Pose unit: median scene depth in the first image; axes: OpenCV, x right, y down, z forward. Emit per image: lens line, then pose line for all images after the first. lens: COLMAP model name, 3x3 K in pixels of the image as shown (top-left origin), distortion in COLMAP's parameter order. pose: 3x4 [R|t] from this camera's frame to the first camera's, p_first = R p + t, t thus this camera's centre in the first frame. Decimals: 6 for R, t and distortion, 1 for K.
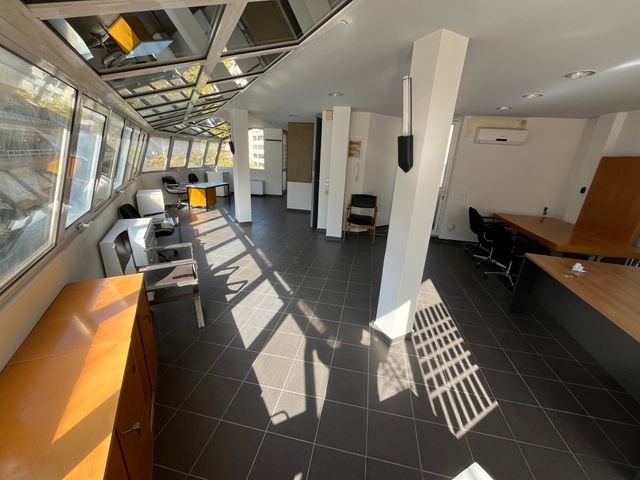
lens RADIAL K [[259.4, 0, 320.0], [0, 259.4, 240.0], [0, 0, 1]] dist [0.000922, 0.000095]
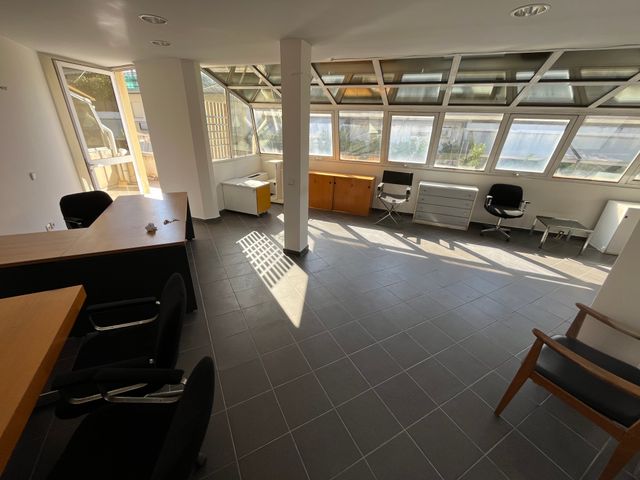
lens RADIAL K [[259.4, 0, 320.0], [0, 259.4, 240.0], [0, 0, 1]] dist [0.000922, 0.000095]
pose [[-0.761188, 0.193856, -0.618880, 0.957345], [-0.272843, 0.769994, 0.576773, -0.505903], [0.588344, 0.607889, -0.533218, 1.637252]]
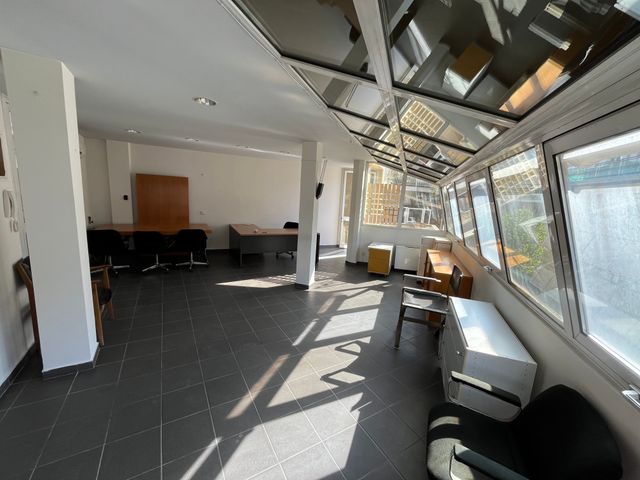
lens RADIAL K [[257.6, 0, 320.0], [0, 257.6, 240.0], [0, 0, 1]] dist [-0.026466, 0.000112]
pose [[-0.668645, -0.221099, 0.709950, -0.896115], [0.139421, 0.900559, 0.411771, -0.586278], [-0.730394, 0.374311, -0.571329, 1.650380]]
